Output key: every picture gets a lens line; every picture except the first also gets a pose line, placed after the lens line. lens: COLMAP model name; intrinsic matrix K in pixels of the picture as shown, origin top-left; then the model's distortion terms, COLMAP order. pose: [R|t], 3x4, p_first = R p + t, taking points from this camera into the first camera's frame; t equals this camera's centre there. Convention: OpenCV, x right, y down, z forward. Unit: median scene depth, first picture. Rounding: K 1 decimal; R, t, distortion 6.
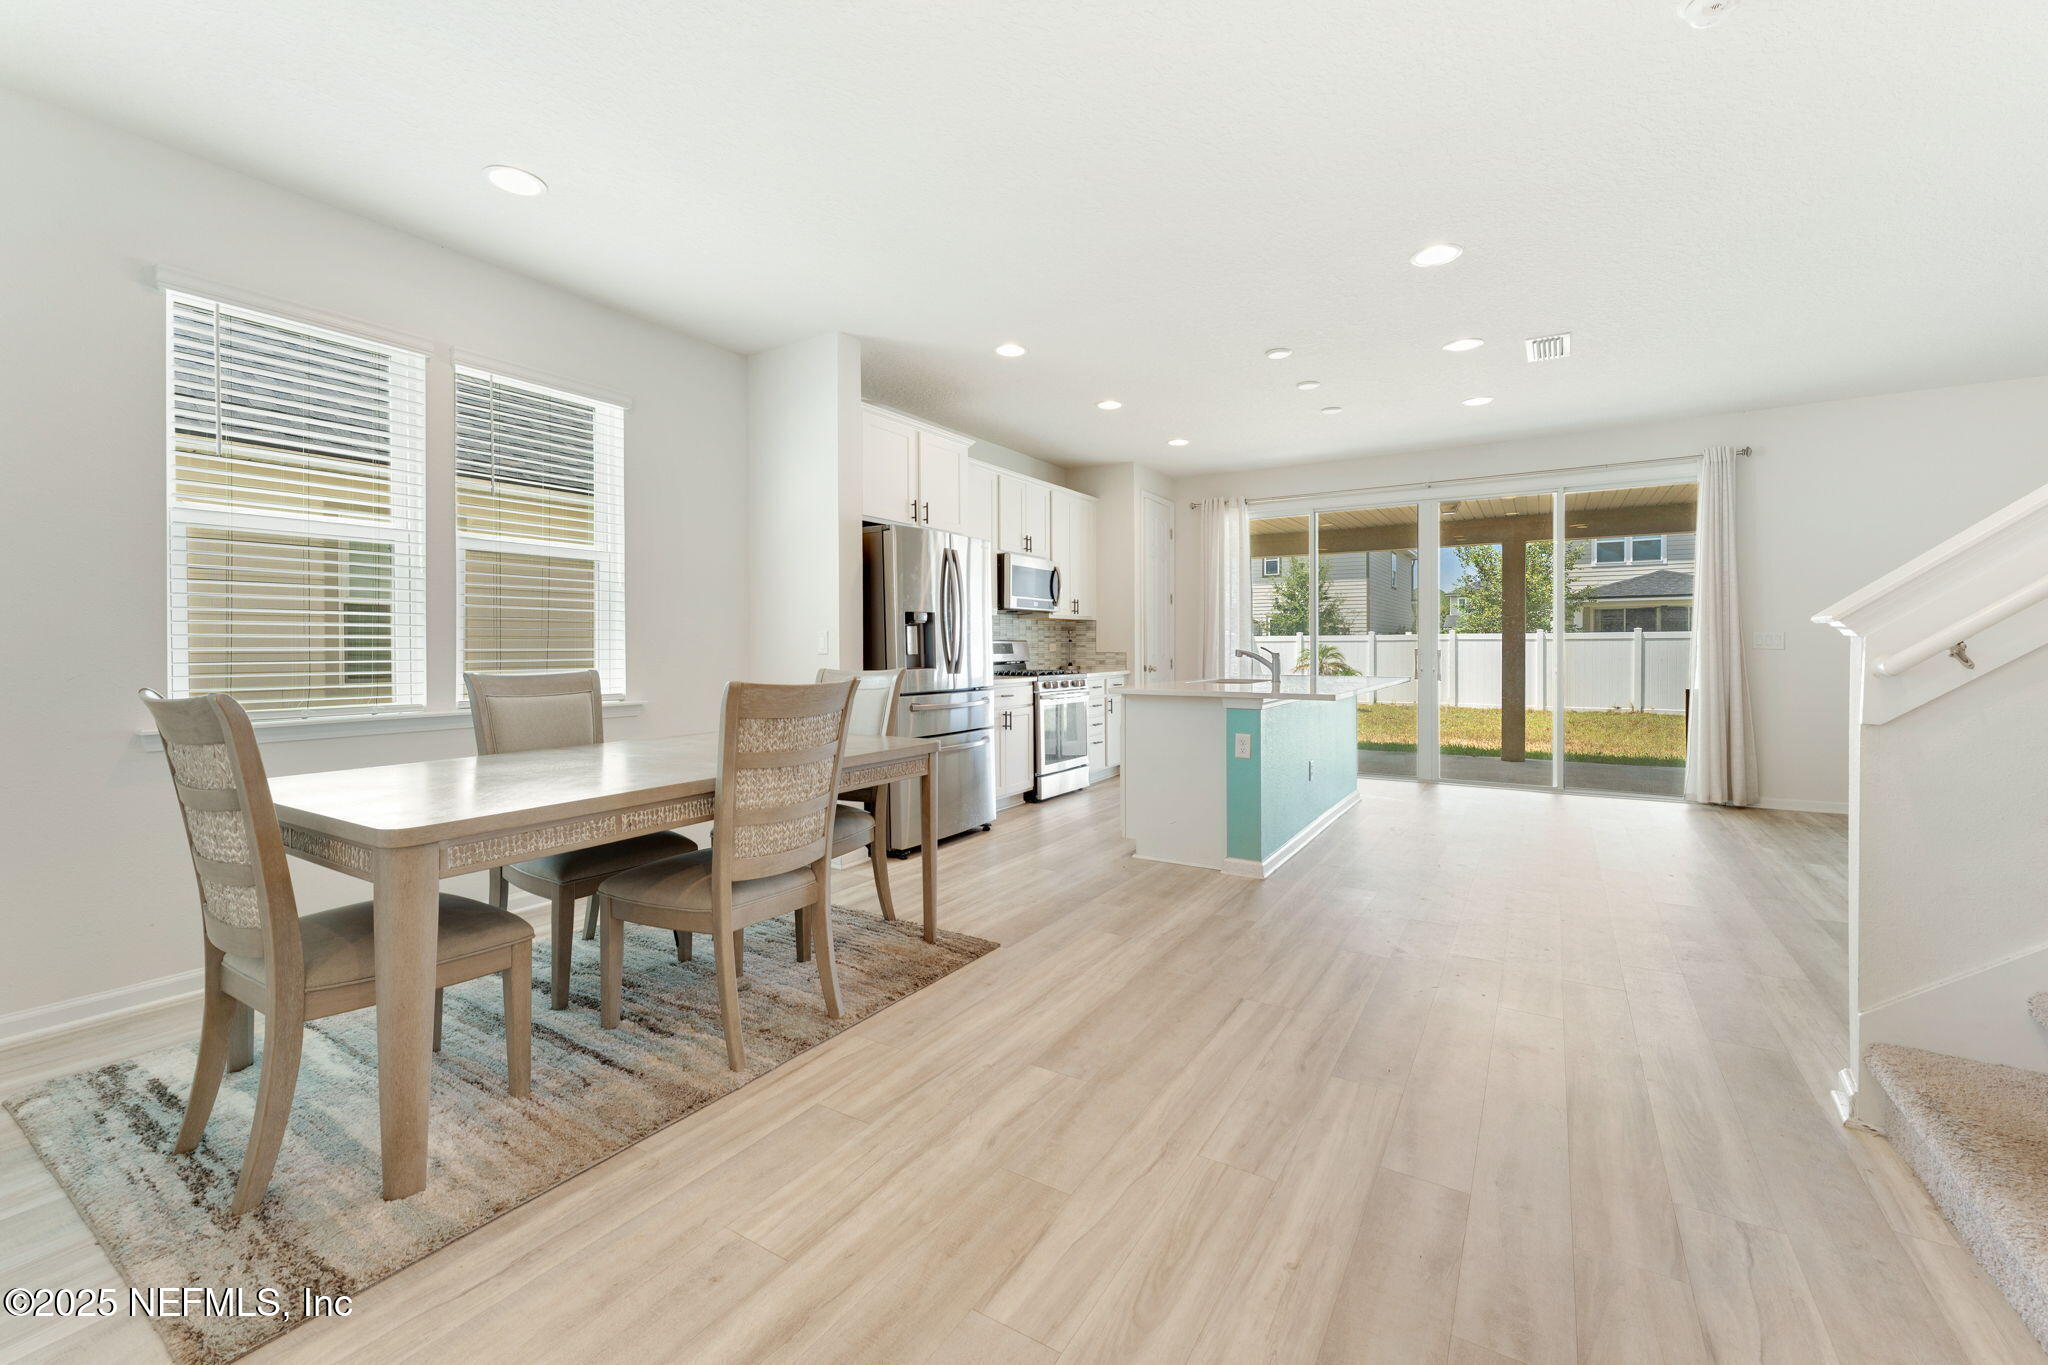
lens RADIAL K [[828.6, 0, 1042.1], [0, 828.6, 644.0], [0, 0, 1]] dist [0.001071, -0.000407]
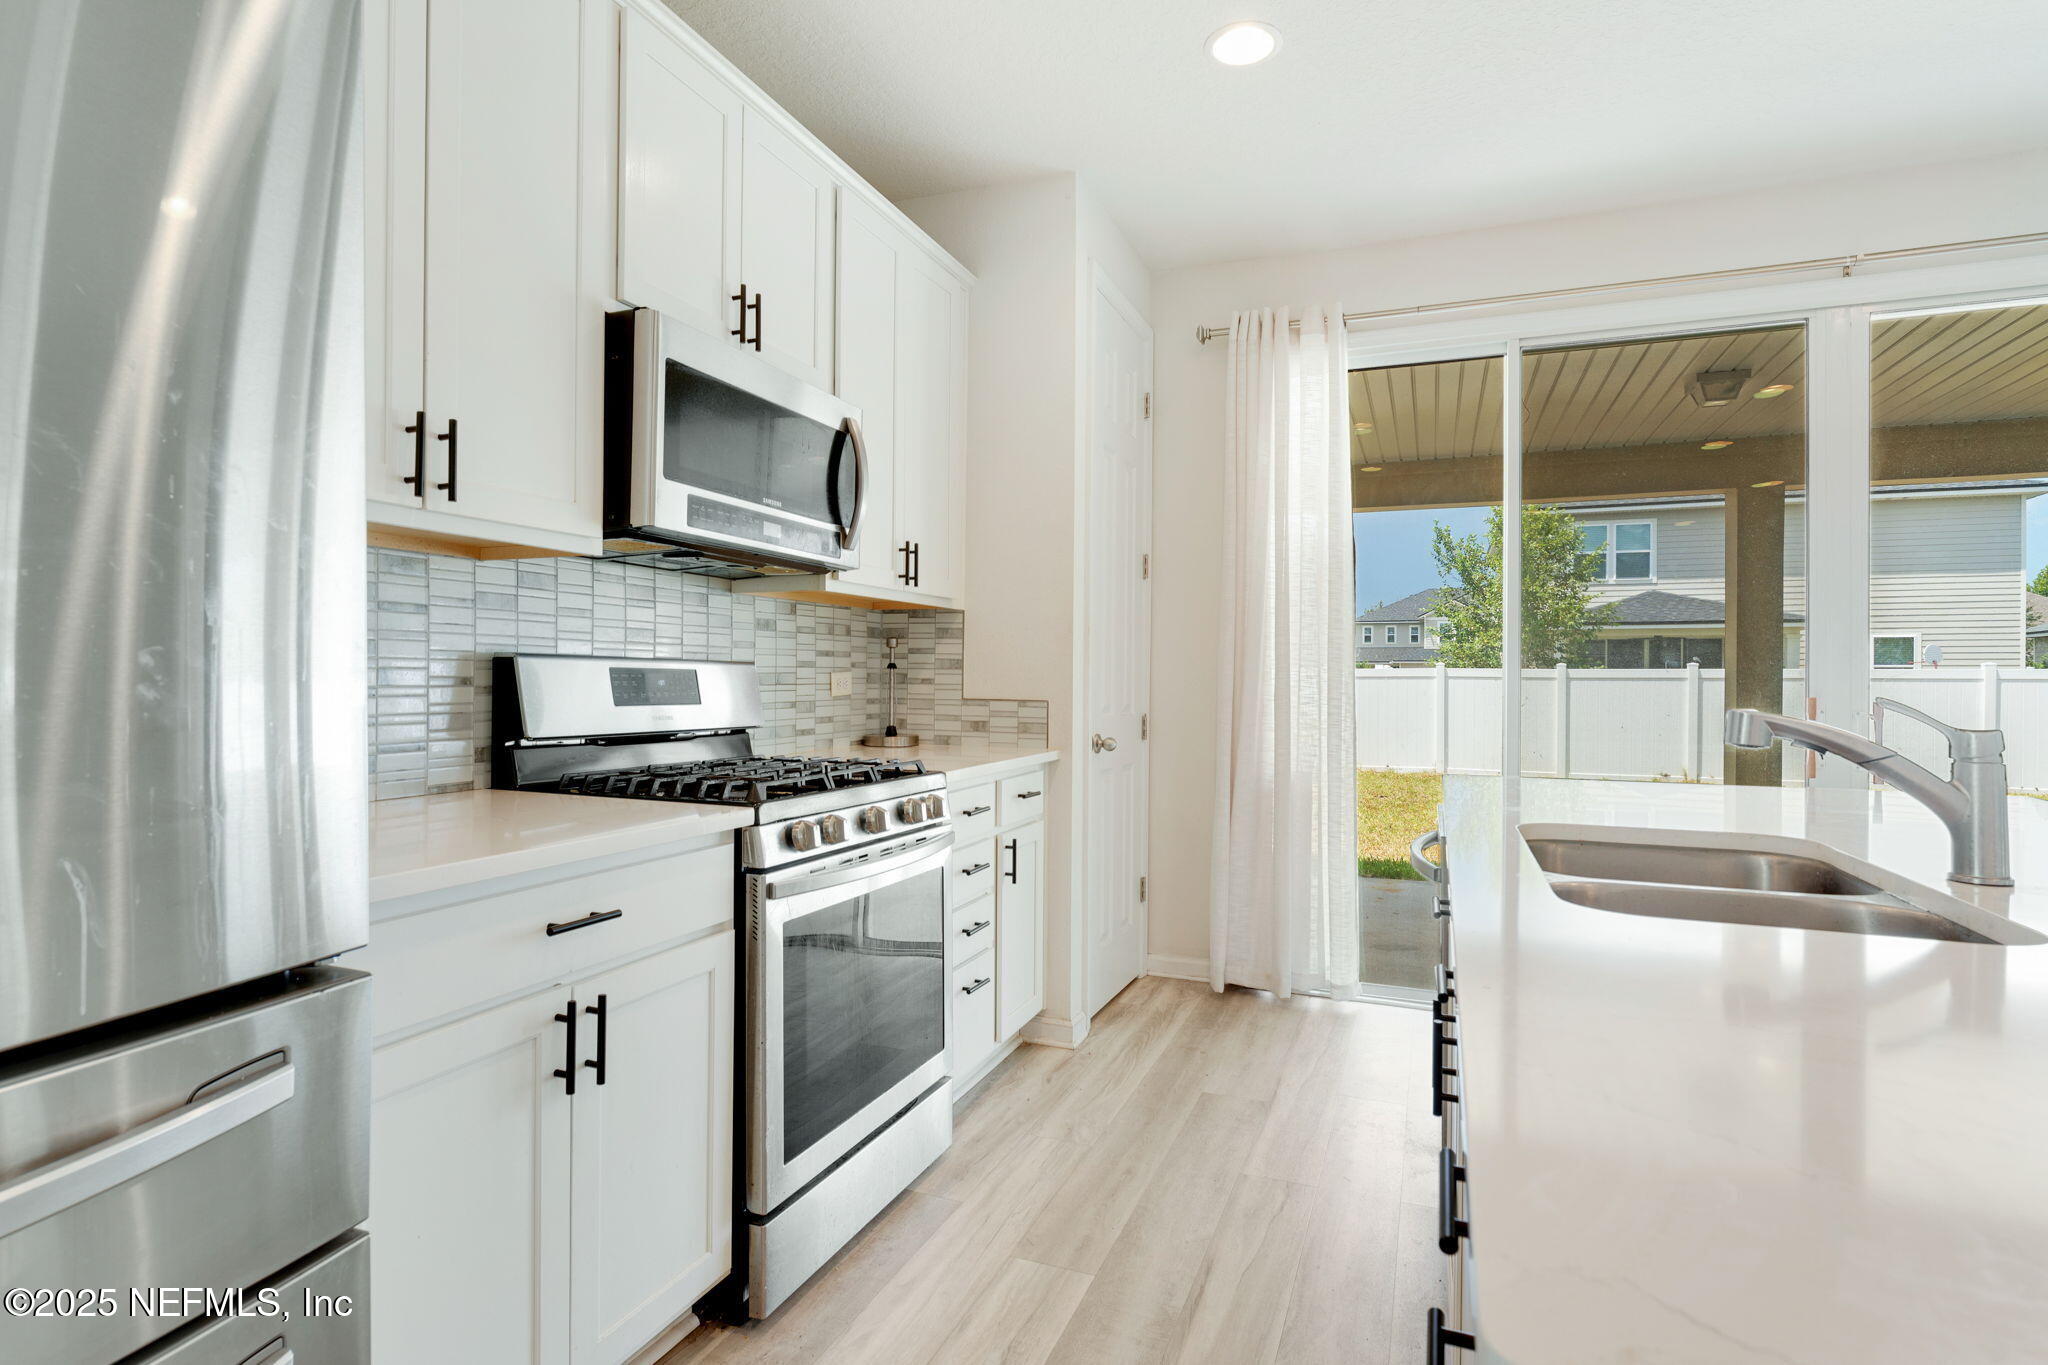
lens RADIAL K [[1034.1, 0, 1038.5], [0, 1034.1, 662.6], [0, 0, 1]] dist [-0.003406, -0.000085]
pose [[0.984045, 0.015629, 0.177233, 0.021195], [-0.013287, 0.999808, -0.014396, 0.000624], [-0.177424, 0.011812, 0.984064, 0.682793]]
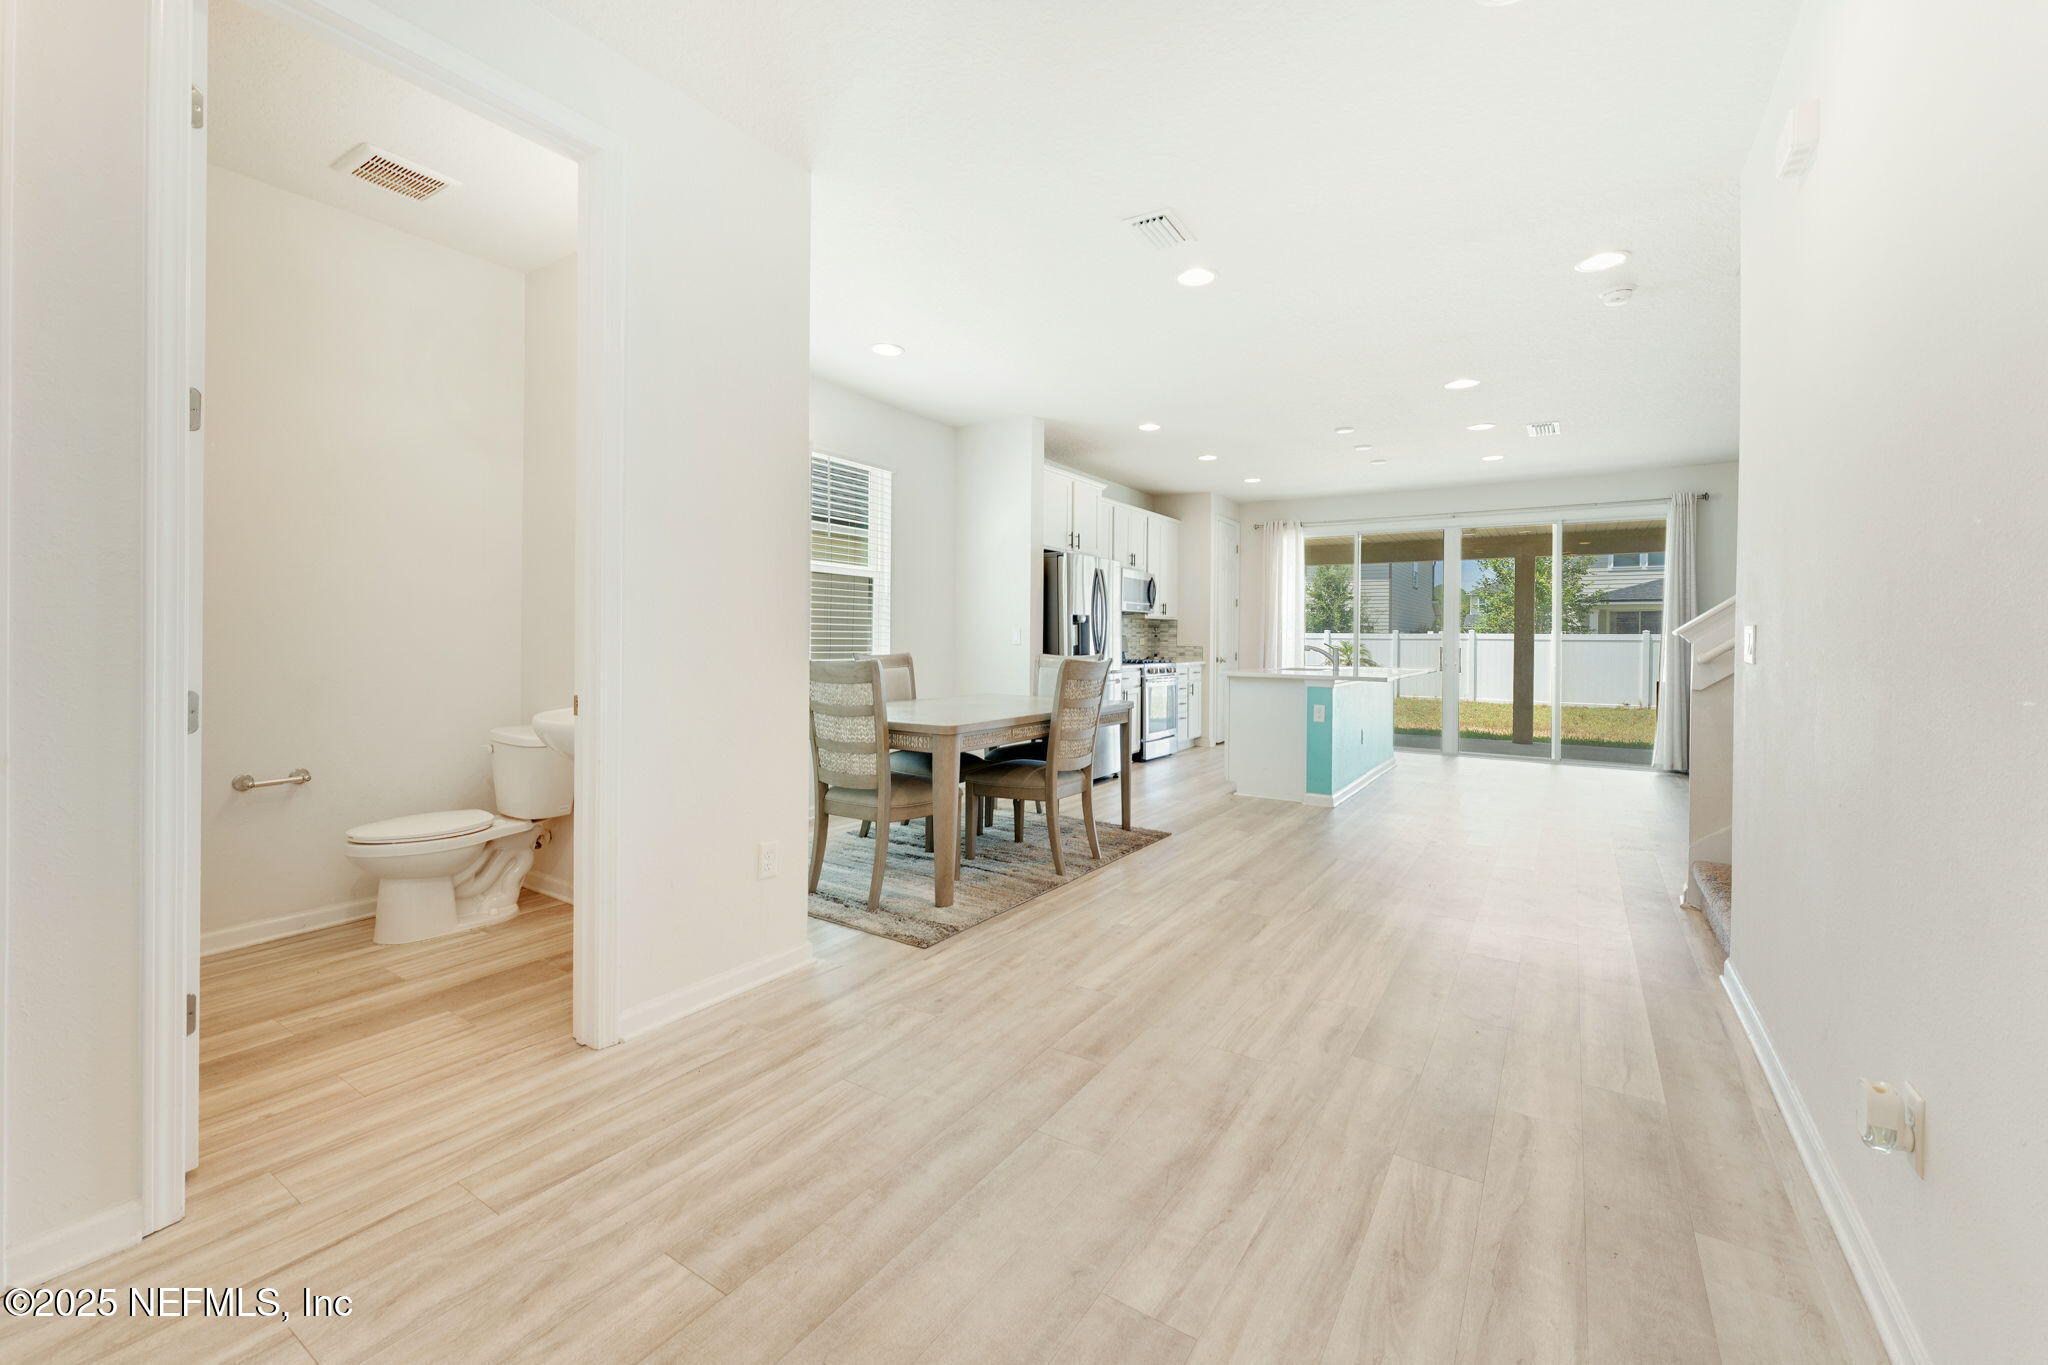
lens RADIAL K [[828.6, 0, 1037.3], [0, 828.6, 633.6], [0, 0, 1]] dist [0.001071, -0.000407]
pose [[0.999621, 0.013934, -0.023759, -0.140931], [-0.014037, 0.999893, -0.004190, -0.000457], [0.023698, 0.004521, 0.999709, -0.290015]]
